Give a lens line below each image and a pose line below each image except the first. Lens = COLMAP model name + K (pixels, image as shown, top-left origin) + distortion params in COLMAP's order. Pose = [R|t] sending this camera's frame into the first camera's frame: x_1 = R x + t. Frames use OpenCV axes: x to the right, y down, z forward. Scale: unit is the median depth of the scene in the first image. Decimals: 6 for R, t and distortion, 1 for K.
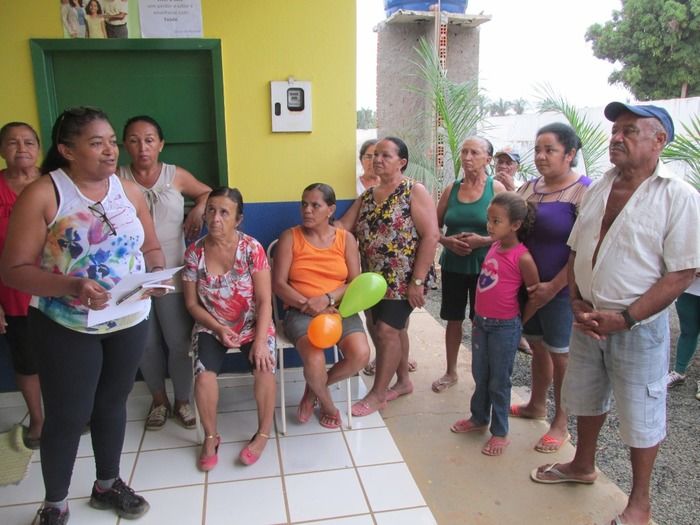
lens RADIAL K [[588.4, 0, 349.8], [0, 588.4, 262.6], [0, 0, 1]] dist [-0.034401, 0.006582]
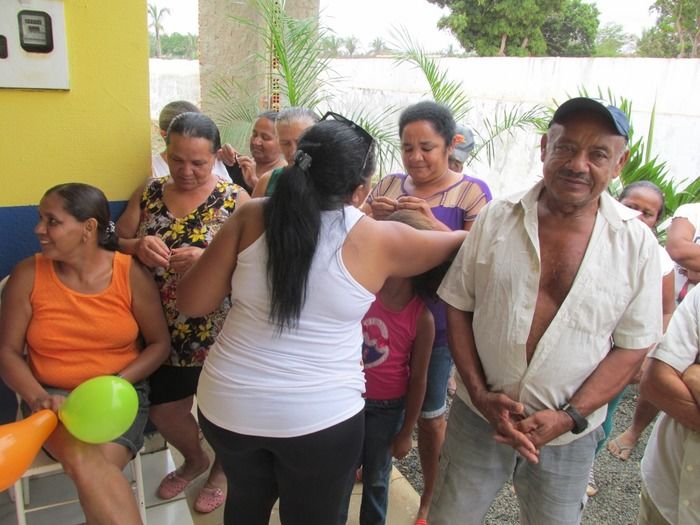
lens RADIAL K [[588.4, 0, 349.8], [0, 588.4, 258.1], [0, 0, 1]] dist [-0.034401, 0.006582]
pose [[0.960069, -0.018210, 0.279169, 0.040248], [-0.010260, 0.994916, 0.100182, -0.114284], [-0.279574, -0.099045, 0.955002, 0.339343]]
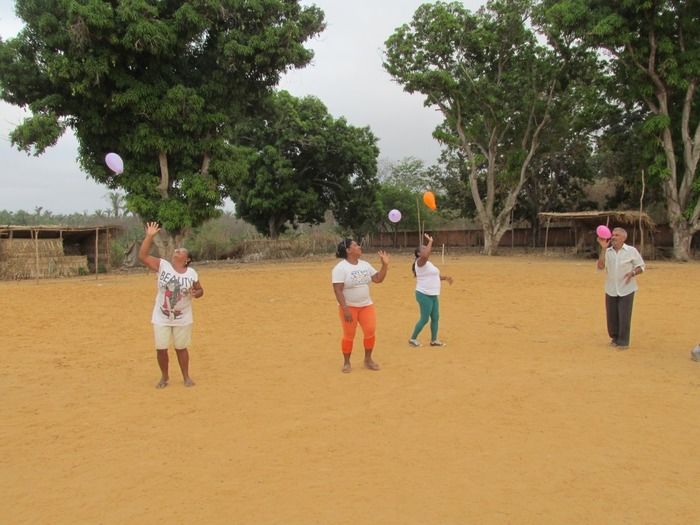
lens RADIAL K [[588.4, 0, 357.7], [0, 588.4, 266.0], [0, 0, 1]] dist [-0.034401, 0.006582]
pose [[0.869097, -0.027229, 0.493891, 6.699173], [0.108803, 0.984552, -0.137180, -1.383559], [-0.482526, 0.172960, 0.858635, 6.153904]]
